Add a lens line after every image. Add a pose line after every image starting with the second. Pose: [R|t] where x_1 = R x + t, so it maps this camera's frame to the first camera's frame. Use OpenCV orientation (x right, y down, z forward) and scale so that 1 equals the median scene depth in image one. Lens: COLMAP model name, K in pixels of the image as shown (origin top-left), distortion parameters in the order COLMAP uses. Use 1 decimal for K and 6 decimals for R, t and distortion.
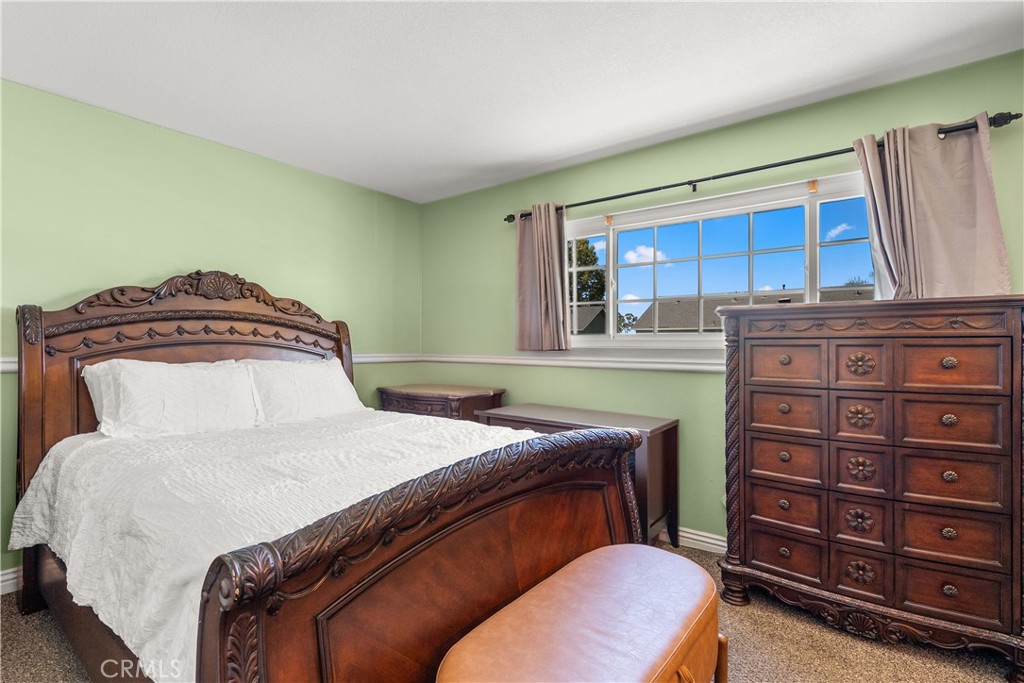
lens RADIAL K [[478.0, 0, 512.0], [0, 478.0, 341.5], [0, 0, 1]] dist [-0.001293, -0.000172]
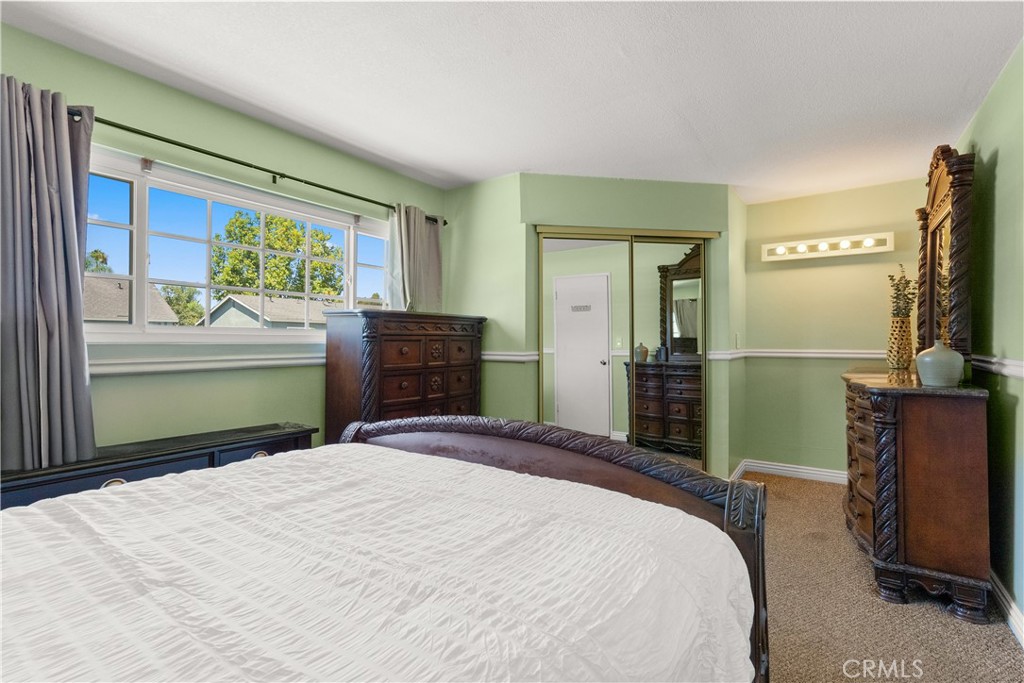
lens RADIAL K [[478.0, 0, 512.0], [0, 478.0, 341.5], [0, 0, 1]] dist [-0.001293, -0.000172]
pose [[-0.065365, -0.001362, 0.997860, -0.717137], [-0.000531, 0.999999, 0.001330, 0.007804], [-0.997861, -0.000443, -0.065366, 0.668189]]
